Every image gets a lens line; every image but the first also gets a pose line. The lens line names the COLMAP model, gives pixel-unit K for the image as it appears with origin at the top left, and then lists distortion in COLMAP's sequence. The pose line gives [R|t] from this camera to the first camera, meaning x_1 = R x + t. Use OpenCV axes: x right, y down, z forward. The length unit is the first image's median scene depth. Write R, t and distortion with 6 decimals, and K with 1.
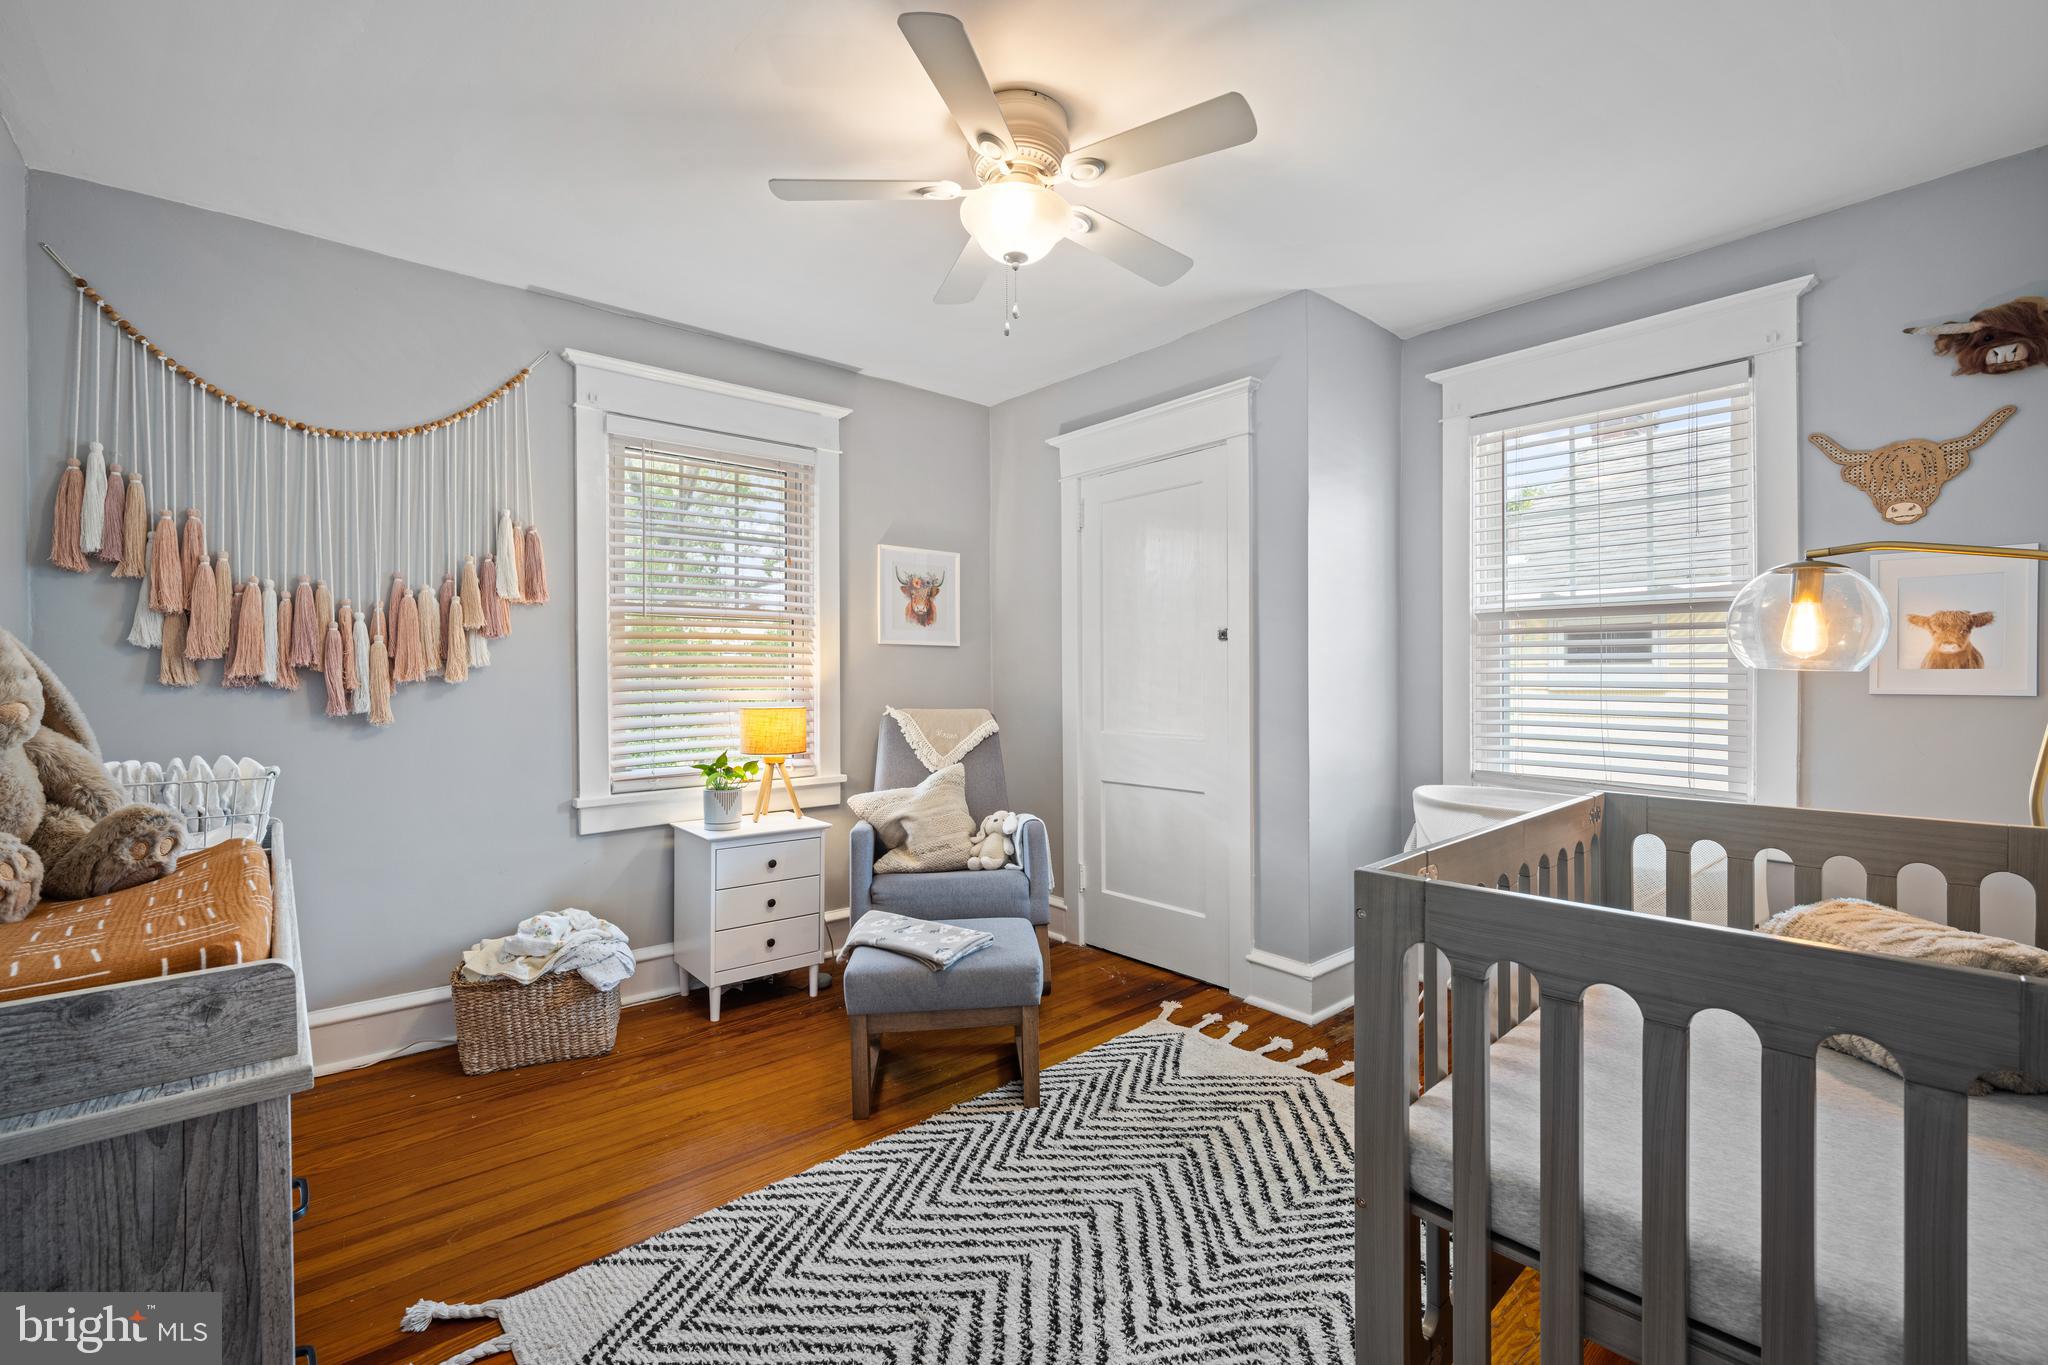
lens RADIAL K [[883.8, 0, 1024.0], [0, 883.8, 682.5], [0, 0, 1]] dist [-0.000873, -0.000197]
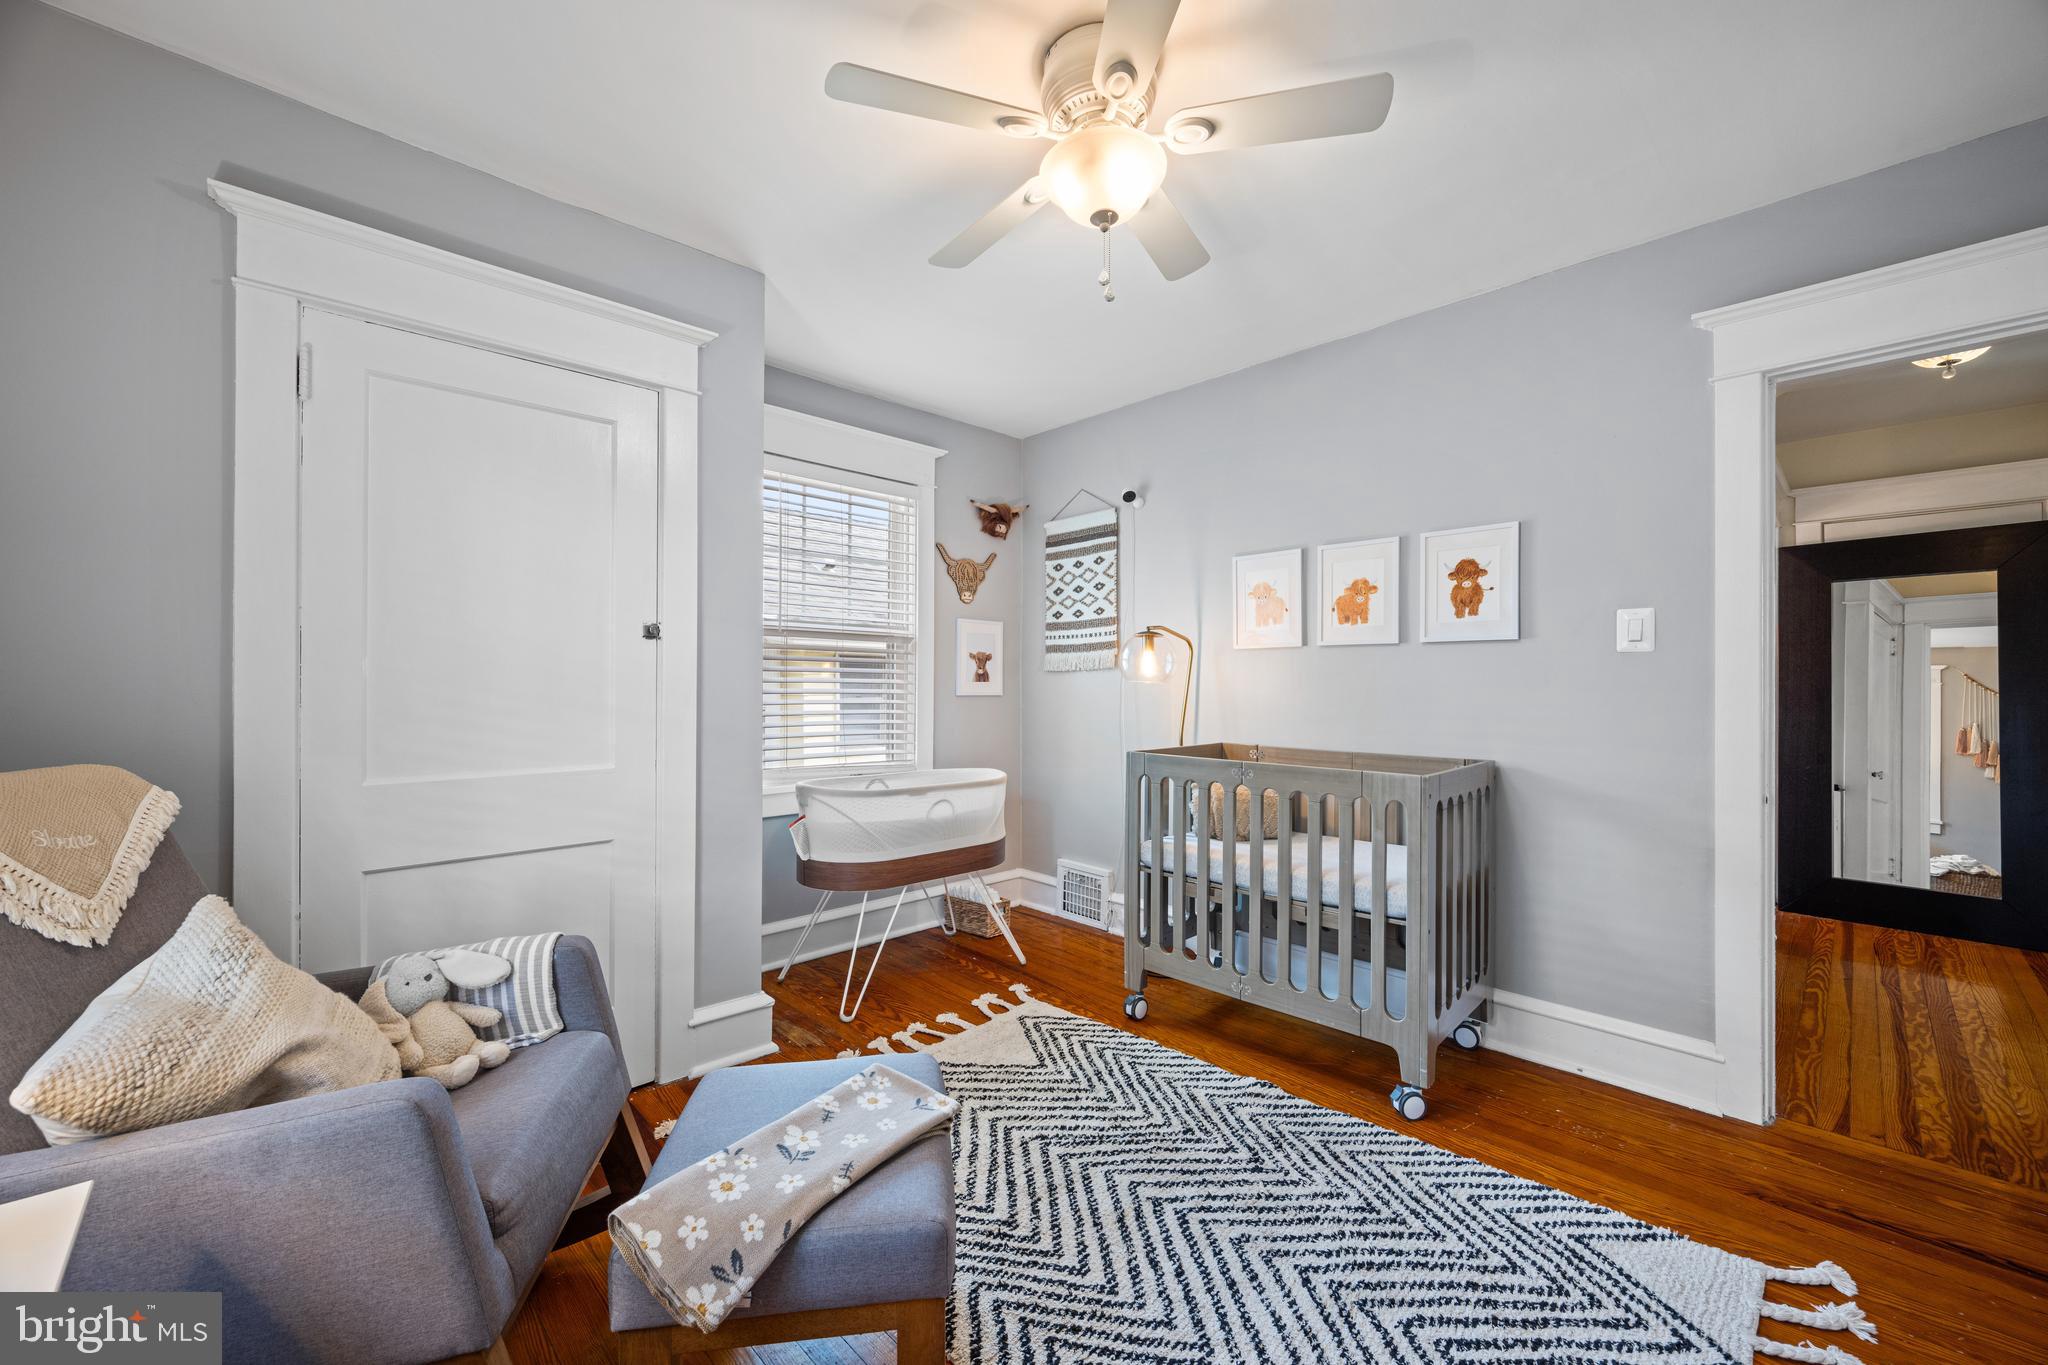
lens RADIAL K [[813.3, 0, 1028.8], [0, 813.3, 671.9], [0, 0, 1]] dist [-0.002044, 0.000277]
pose [[-0.066089, 0.016964, 0.997670, -0.671663], [0.004526, 0.999850, -0.016701, -0.005853], [-0.997803, 0.003412, -0.066156, 0.918926]]
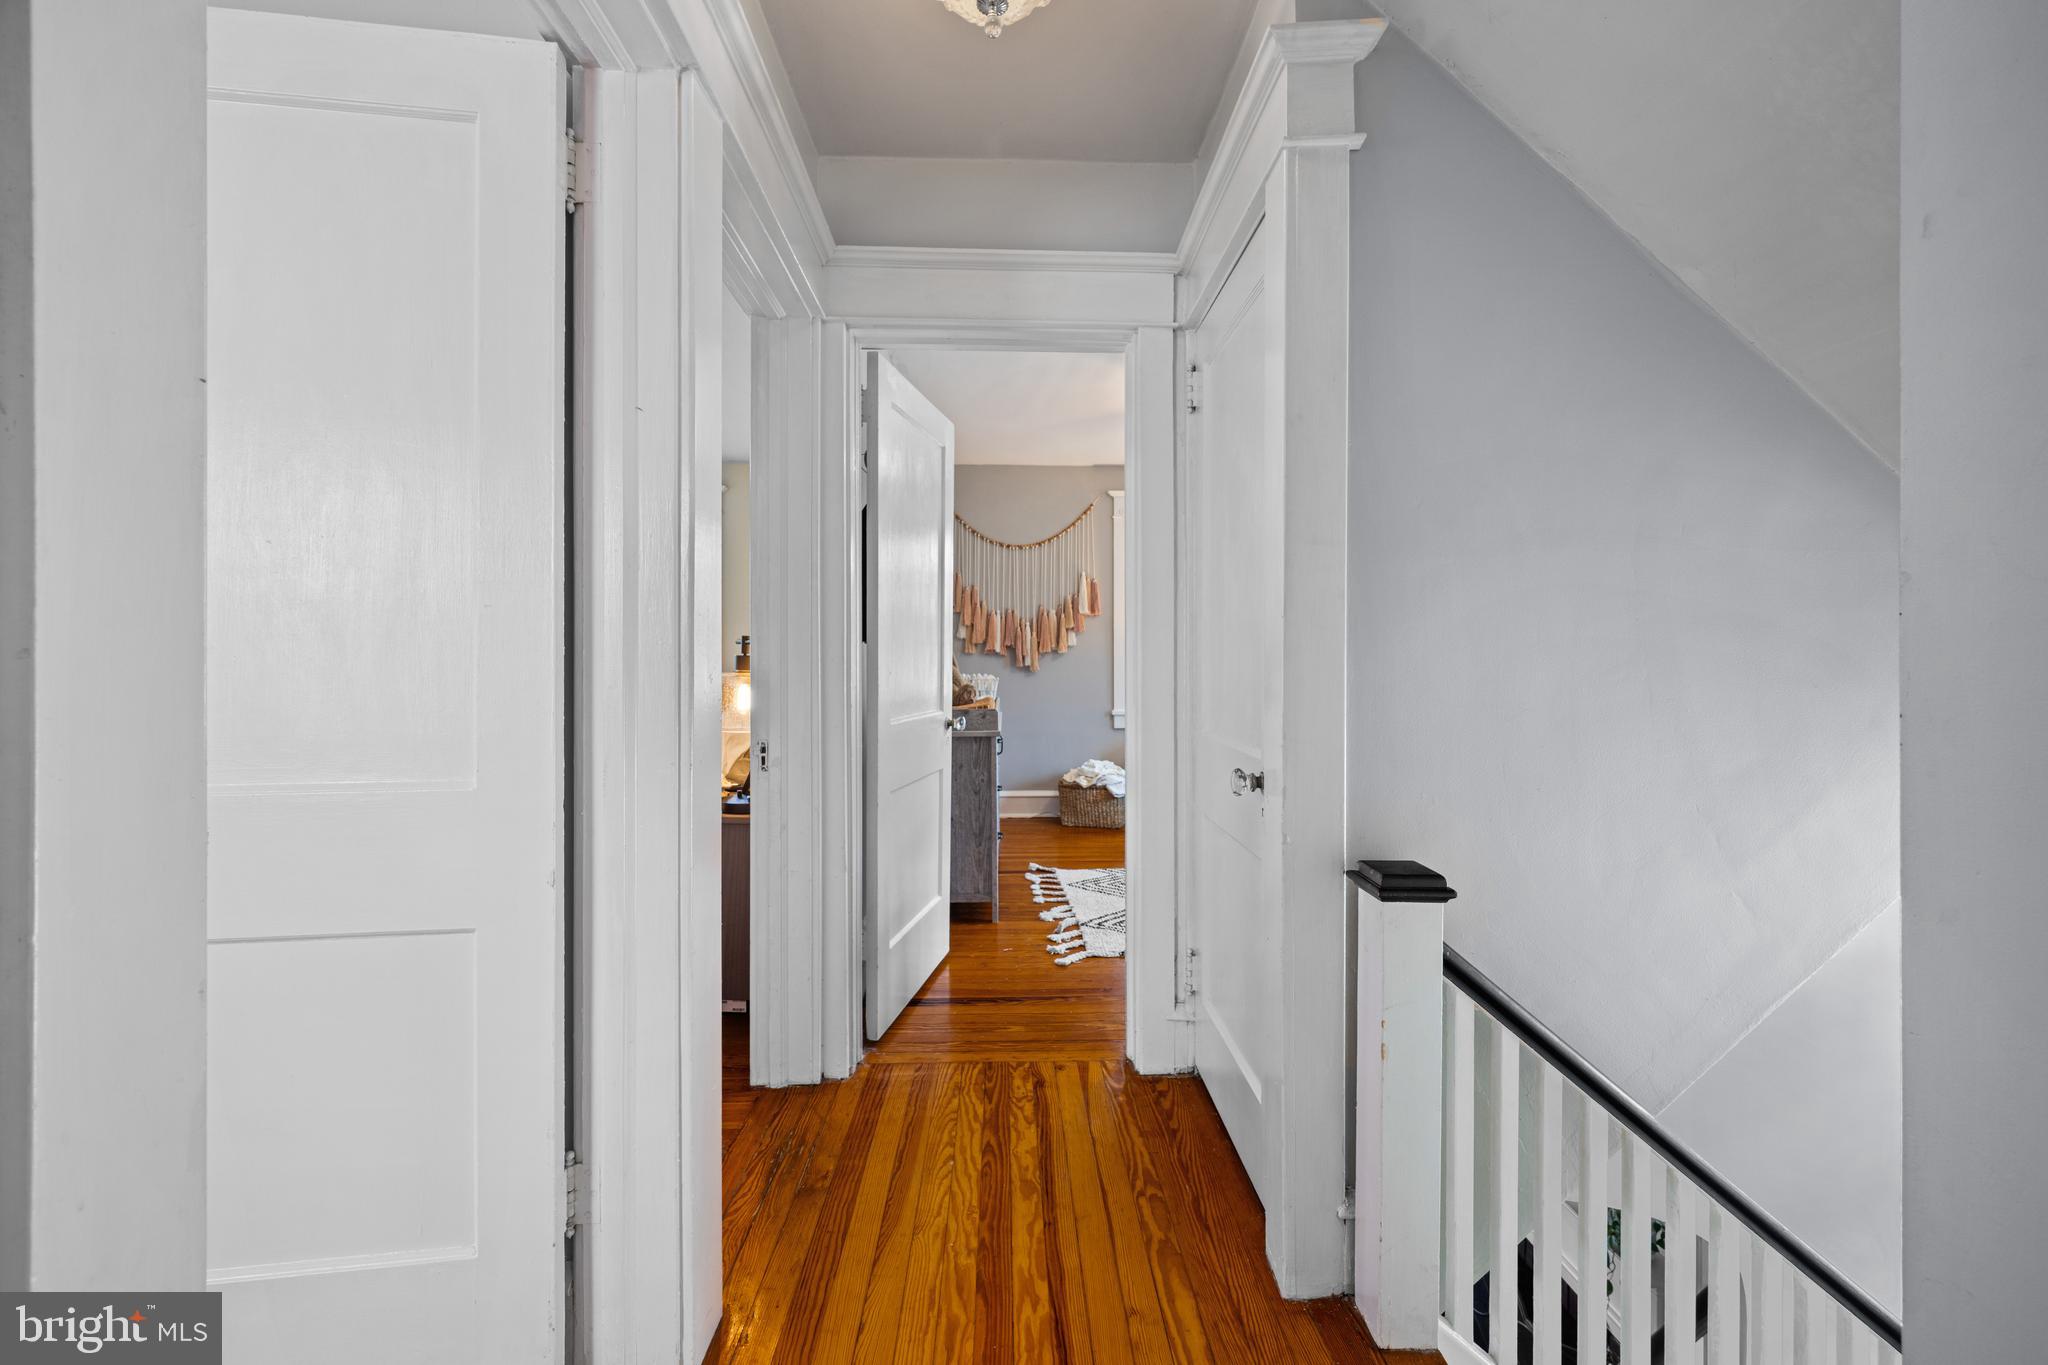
lens RADIAL K [[850.8, 0, 1032.5], [0, 850.8, 658.0], [0, 0, 1]] dist [-0.000127, 0.000053]
pose [[0.782097, 0.003123, -0.623149, 0.690830], [-0.005892, 0.999980, -0.002384, 0.020319], [0.623129, 0.005536, 0.782100, -0.785232]]
